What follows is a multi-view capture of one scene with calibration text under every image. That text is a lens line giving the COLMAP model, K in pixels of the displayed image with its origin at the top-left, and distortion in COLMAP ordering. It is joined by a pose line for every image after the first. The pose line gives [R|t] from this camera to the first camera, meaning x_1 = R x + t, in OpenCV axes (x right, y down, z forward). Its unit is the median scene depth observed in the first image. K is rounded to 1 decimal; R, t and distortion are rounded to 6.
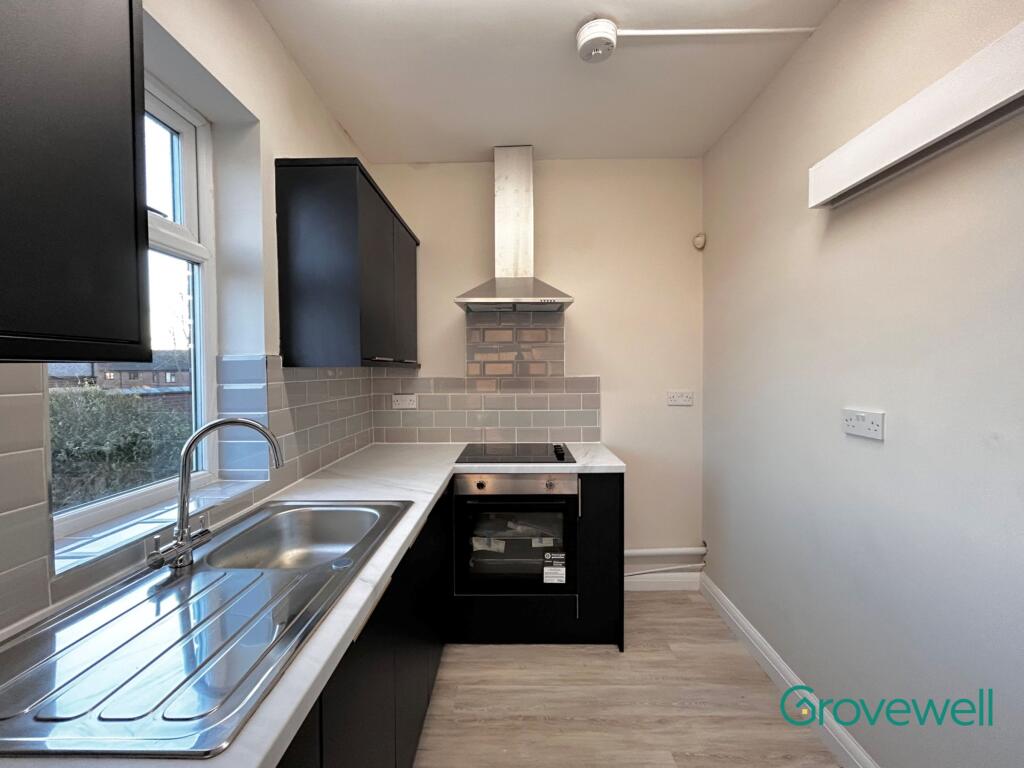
lens RADIAL K [[418.0, 0, 512.3], [0, 418.0, 382.0], [0, 0, 1]] dist [-0.000894, 0.003791]
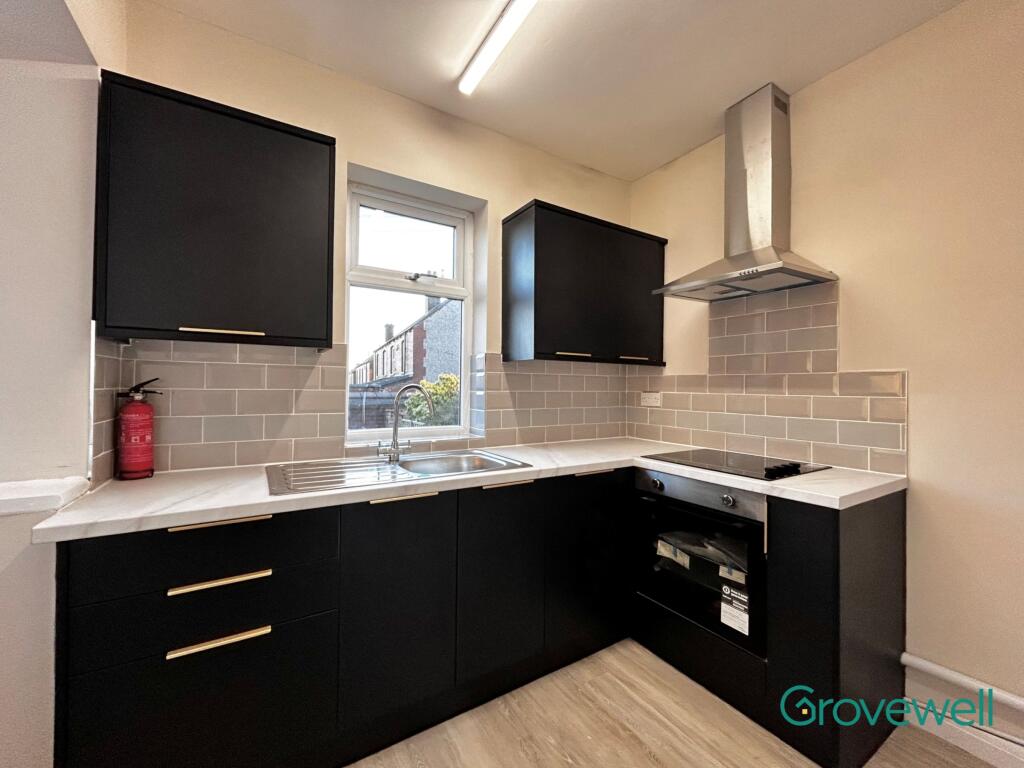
lens RADIAL K [[418.0, 0, 512.3], [0, 418.0, 382.0], [0, 0, 1]] dist [-0.000894, 0.003791]
pose [[0.534123, -0.000579, -0.845407, 0.541749], [-0.037153, 0.999018, -0.024157, 0.053297], [0.844590, 0.044312, 0.533576, 0.210825]]
